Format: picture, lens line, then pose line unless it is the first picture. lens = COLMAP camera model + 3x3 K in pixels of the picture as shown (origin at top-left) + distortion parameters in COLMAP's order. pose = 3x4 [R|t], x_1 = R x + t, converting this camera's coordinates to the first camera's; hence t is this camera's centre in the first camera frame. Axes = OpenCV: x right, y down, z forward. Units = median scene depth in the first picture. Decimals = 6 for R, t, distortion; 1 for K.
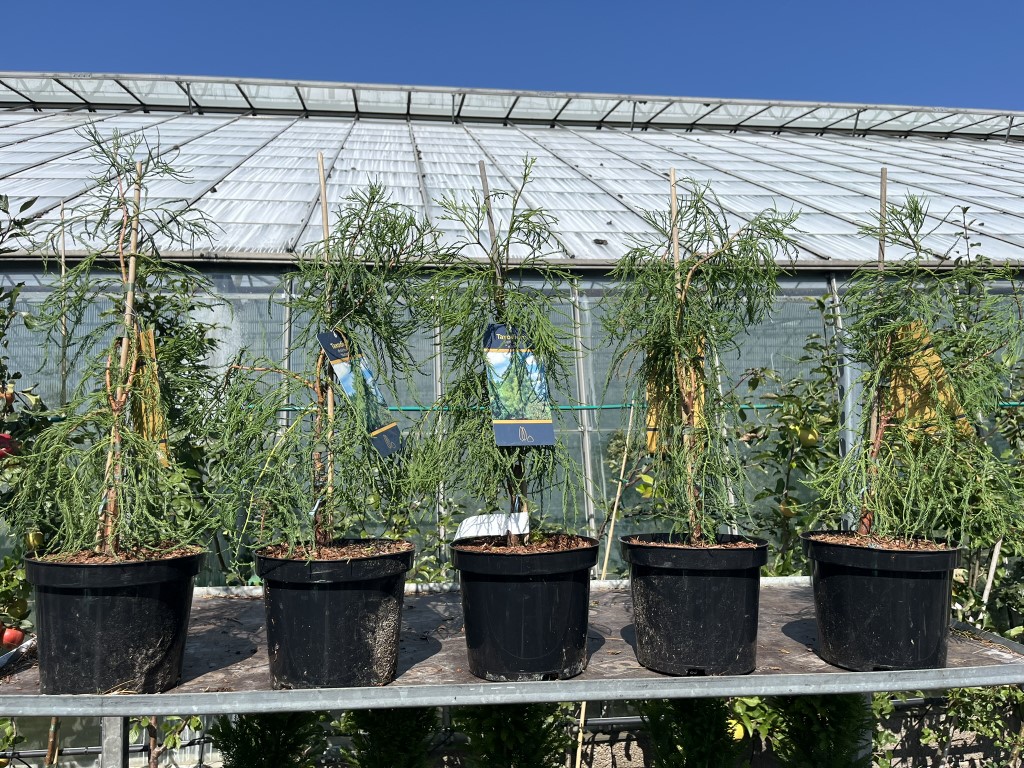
lens RADIAL K [[816.1, 0, 512.0], [0, 816.1, 384.0], [0, 0, 1]] dist [0.006452, 0.000936]
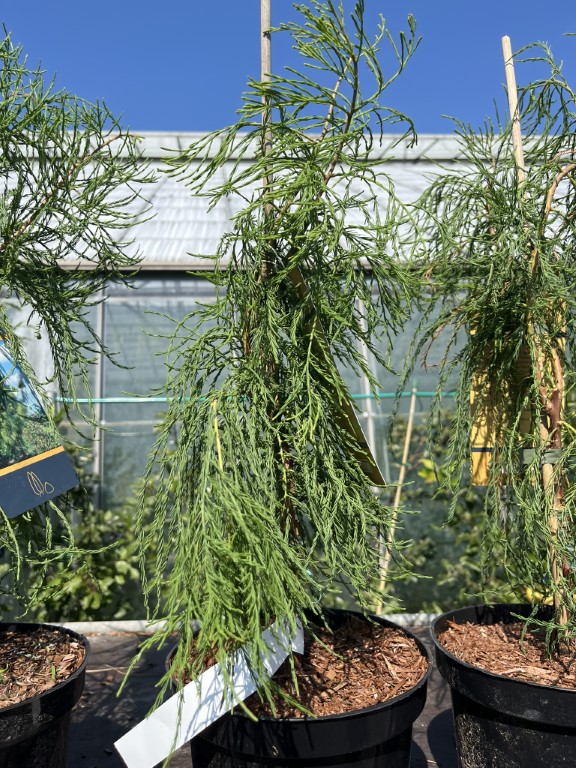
lens RADIAL K [[612.1, 0, 288.0], [0, 612.1, 384.0], [0, 0, 1]] dist [0.006452, 0.000936]
pose [[0.999112, -0.013075, -0.040046, 0.016821], [0.013768, 0.999759, 0.017071, -0.001954], [0.039813, -0.017607, 0.999052, 0.203943]]
